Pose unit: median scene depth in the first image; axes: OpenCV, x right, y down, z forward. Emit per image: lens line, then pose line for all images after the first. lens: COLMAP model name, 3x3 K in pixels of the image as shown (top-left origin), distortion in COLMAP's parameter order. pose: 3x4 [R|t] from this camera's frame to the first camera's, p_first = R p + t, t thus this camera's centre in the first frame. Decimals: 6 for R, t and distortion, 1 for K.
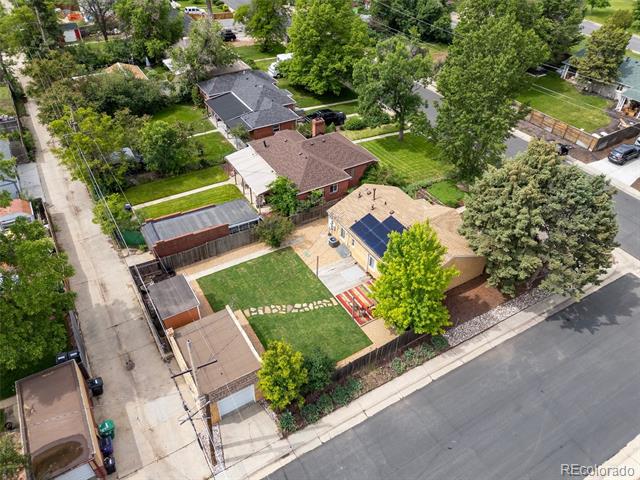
lens RADIAL K [[464.2, 0, 321.1], [0, 464.2, 238.8], [0, 0, 1]] dist [0.090833, -0.097586]
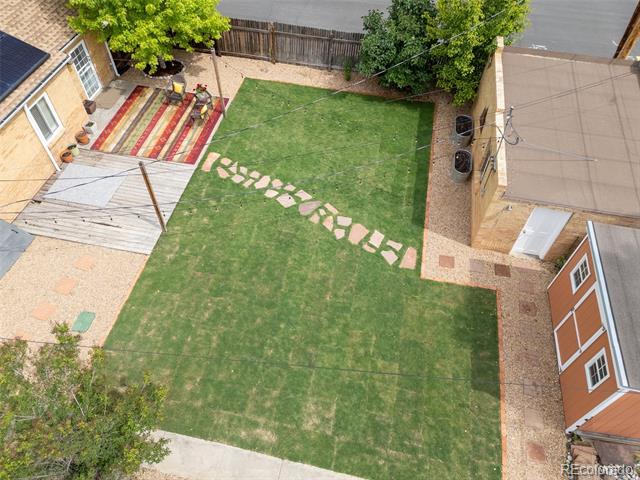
lens RADIAL K [[464.2, 0, 321.1], [0, 464.2, 238.8], [0, 0, 1]] dist [0.090833, -0.097586]
pose [[-0.735075, -0.550356, 0.395946, -0.228937], [0.404032, 0.113386, 0.907690, -0.174780], [-0.544448, 0.827195, 0.139015, 0.934712]]
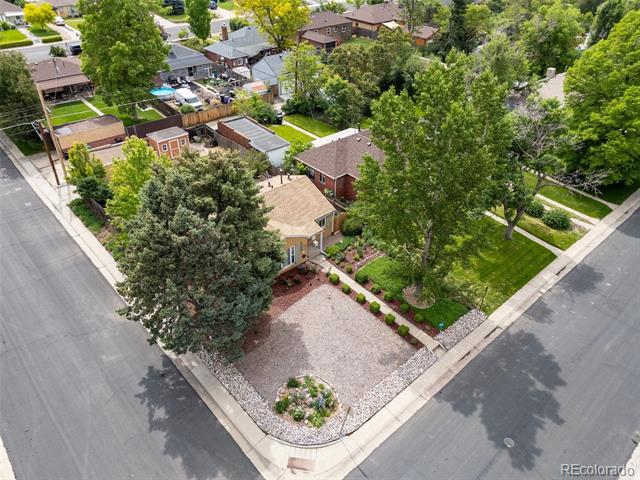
lens RADIAL K [[464.2, 0, 321.1], [0, 464.2, 238.8], [0, 0, 1]] dist [0.090833, -0.097586]
pose [[0.195229, 0.557678, -0.806772, 1.067668], [-0.639155, 0.696272, 0.326628, -0.407563], [0.743886, 0.451885, 0.492375, 0.699373]]
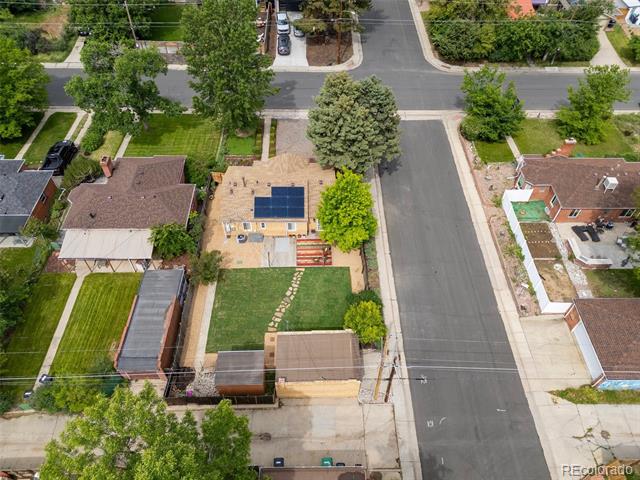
lens RADIAL K [[464.2, 0, 321.1], [0, 464.2, 238.8], [0, 0, 1]] dist [0.090833, -0.097586]
pose [[0.499371, -0.672618, 0.546089, -0.545446], [0.549105, 0.733256, 0.401023, -0.374744], [-0.670159, 0.099601, 0.735505, 0.062681]]
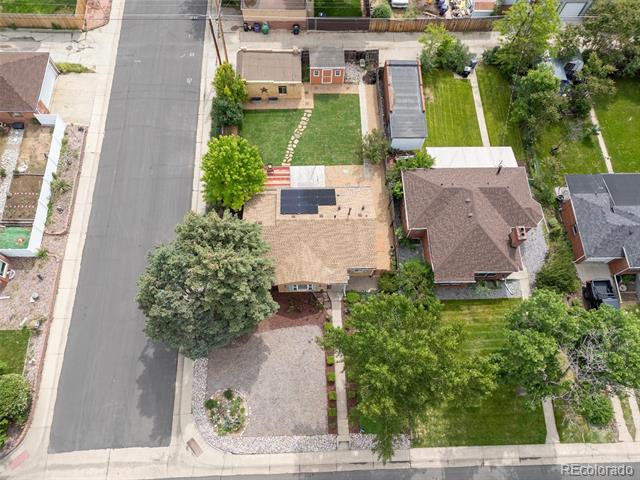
lens RADIAL K [[464.2, 0, 321.1], [0, 464.2, 238.8], [0, 0, 1]] dist [0.090833, -0.097586]
pose [[-0.484213, 0.793048, -0.369613, 0.593396], [-0.590349, 0.015663, 0.806996, -0.912921], [0.645775, 0.608958, 0.460591, 0.598132]]
